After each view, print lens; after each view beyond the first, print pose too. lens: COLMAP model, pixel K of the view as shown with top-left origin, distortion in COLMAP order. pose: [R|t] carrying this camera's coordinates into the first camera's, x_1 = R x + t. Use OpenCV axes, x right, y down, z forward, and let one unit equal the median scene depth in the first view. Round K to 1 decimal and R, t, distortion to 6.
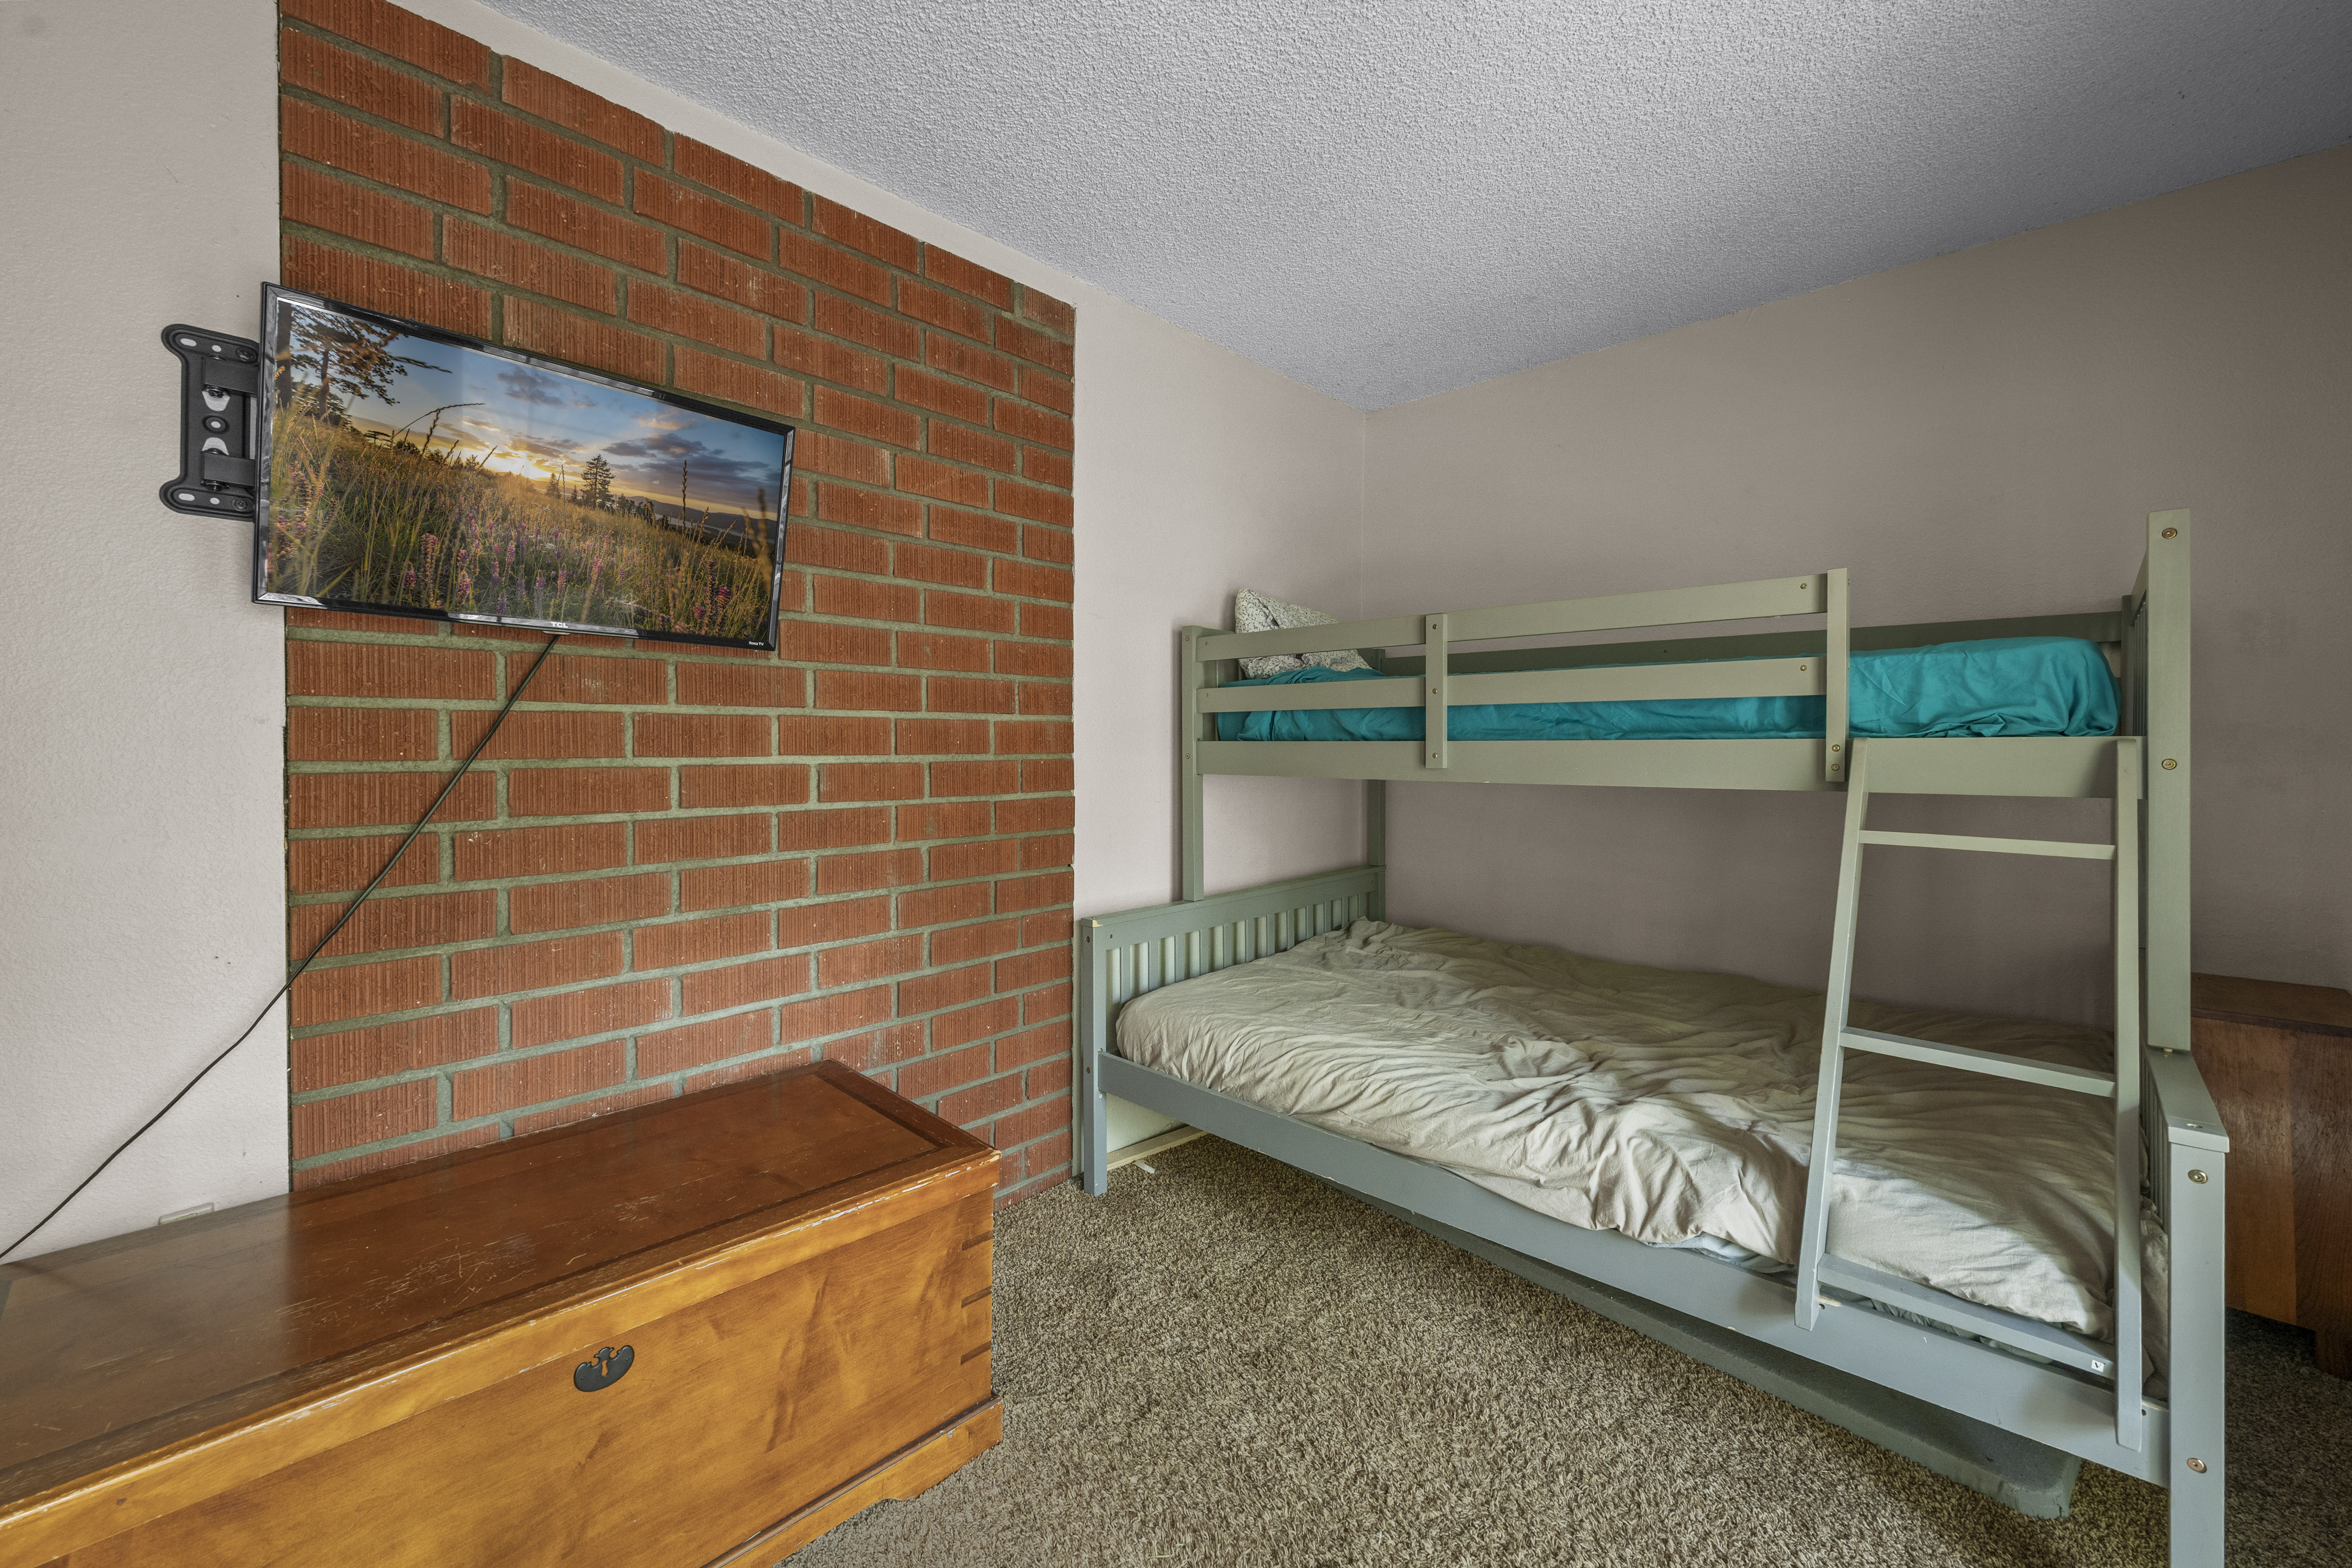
lens RADIAL K [[956.0, 0, 1174.2], [0, 956.0, 749.1], [0, 0, 1]] dist [-0.000901, -0.000083]
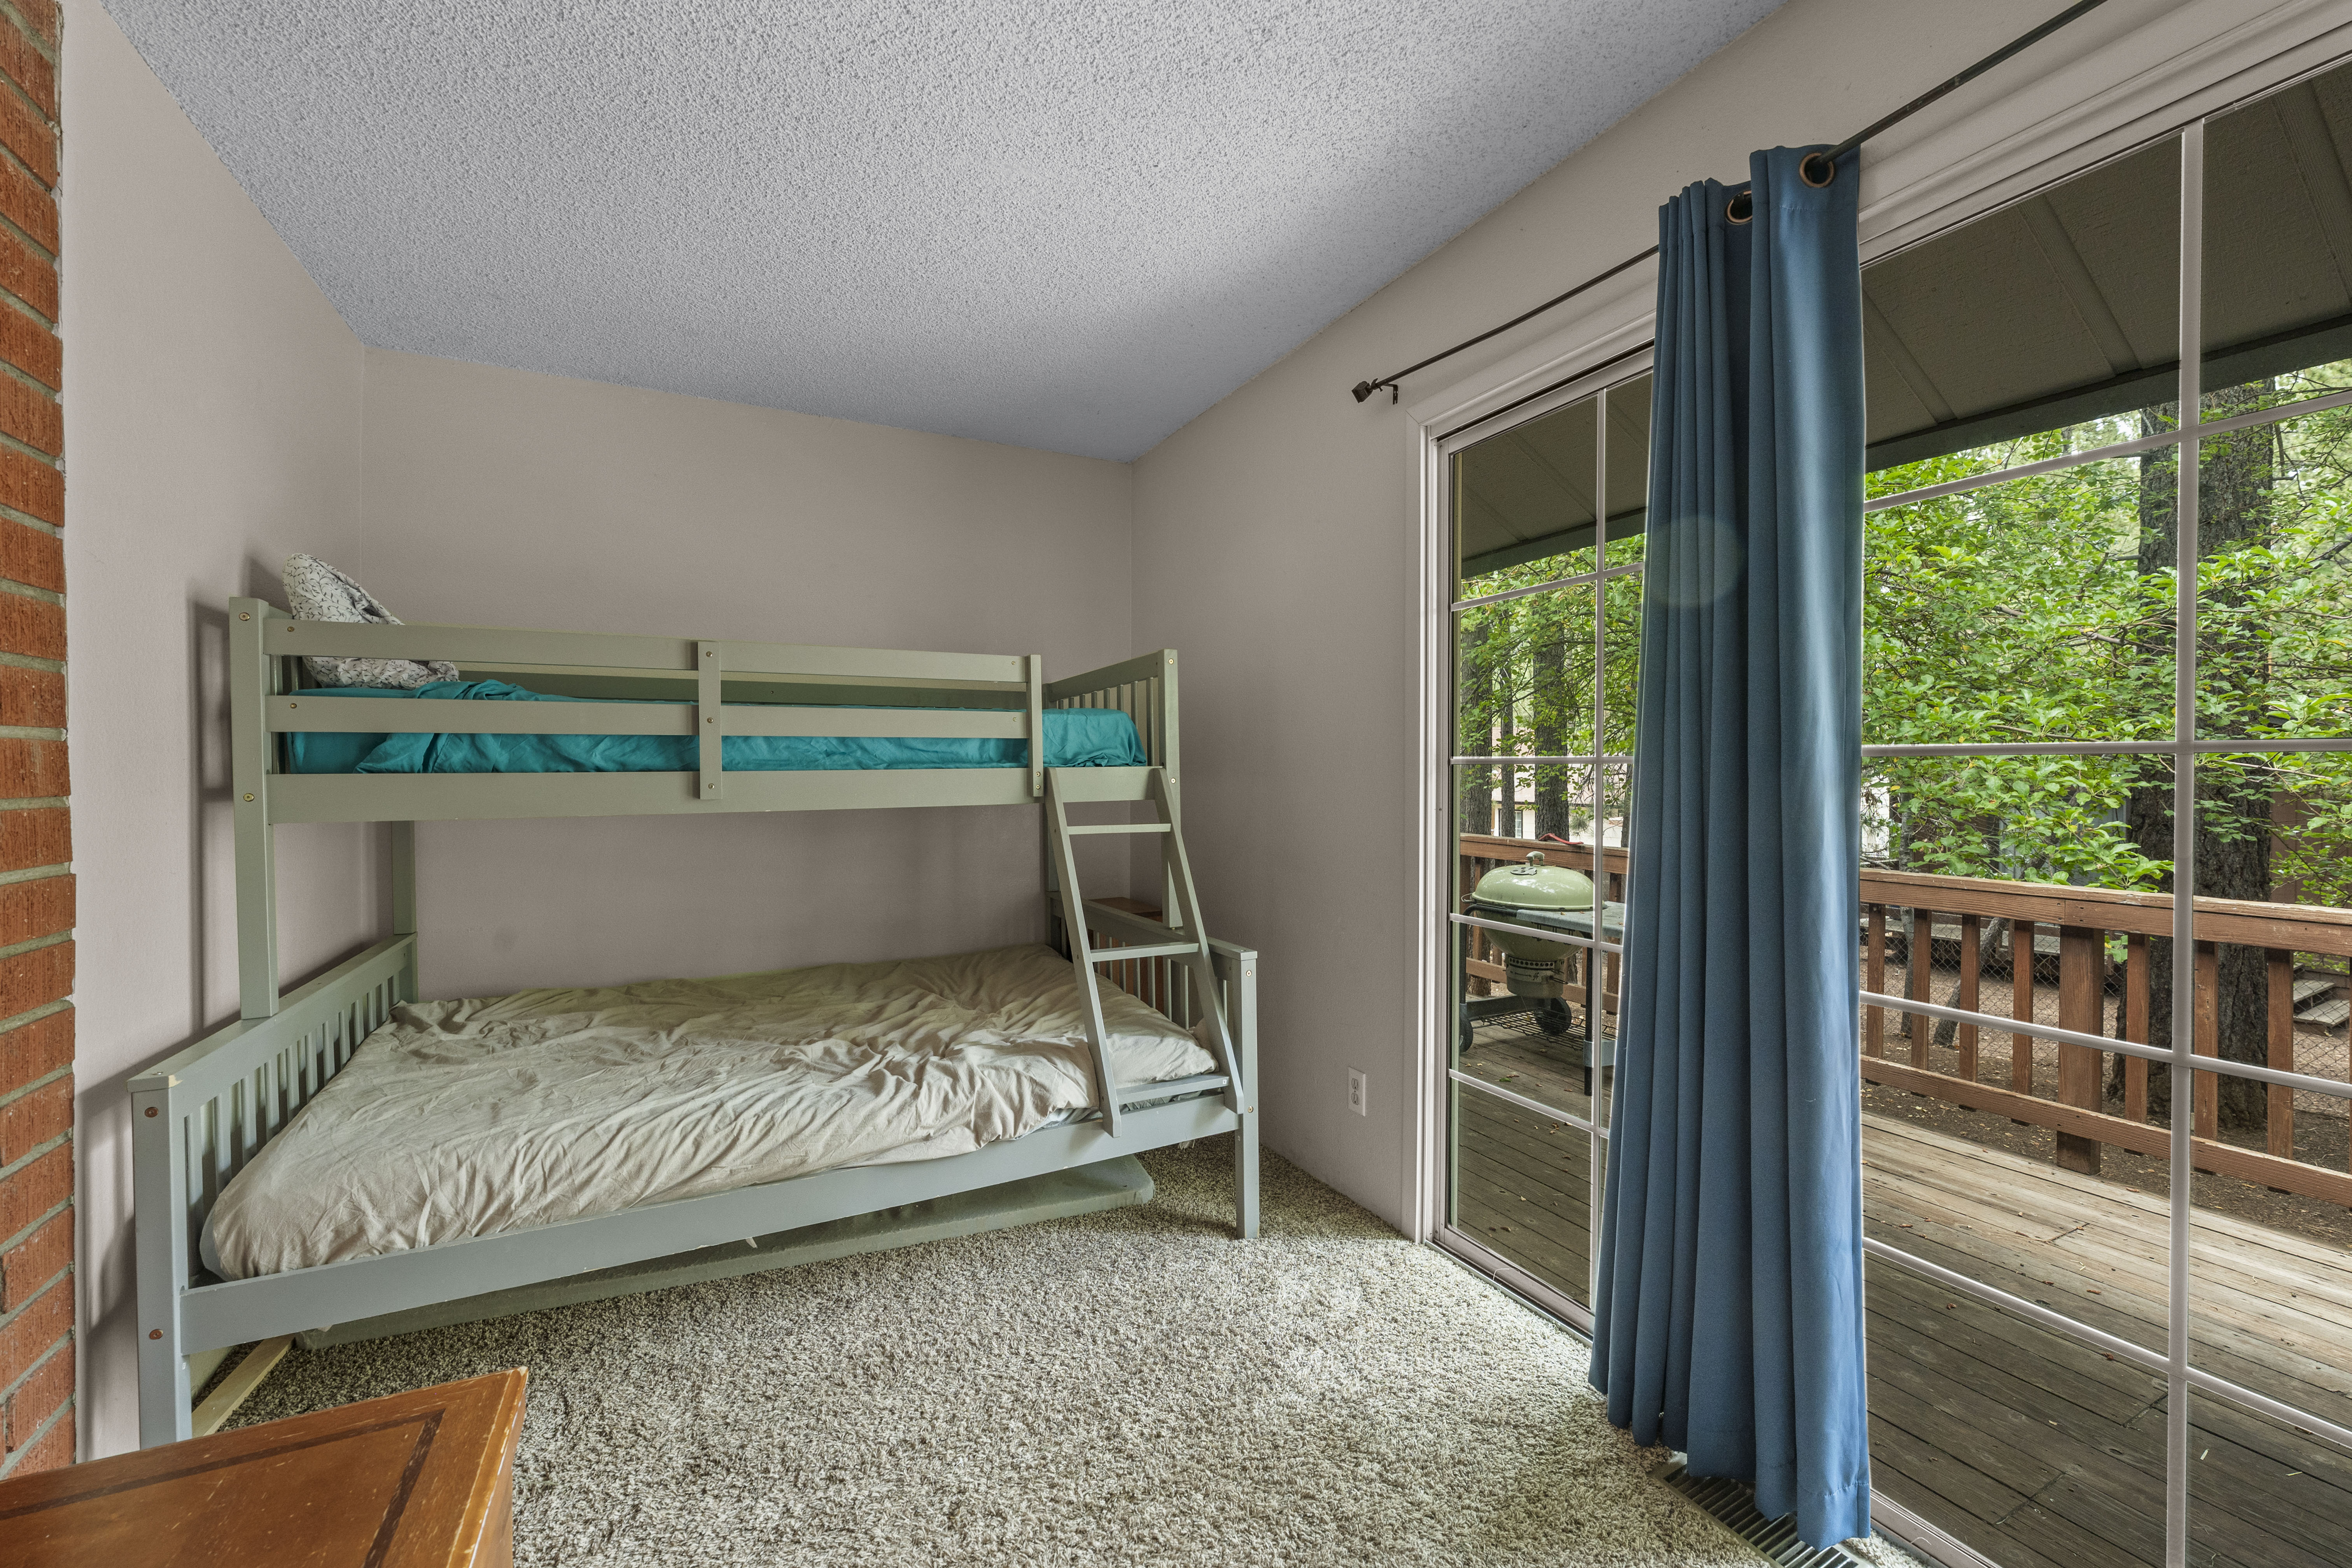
lens RADIAL K [[956.0, 0, 1166.3], [0, 956.0, 776.7], [0, 0, 1]] dist [-0.000901, -0.000083]
pose [[0.318039, -0.008760, 0.948037, -0.579001], [0.015360, 0.999874, 0.004086, 0.000164], [-0.947953, 0.013263, 0.318134, 0.286179]]
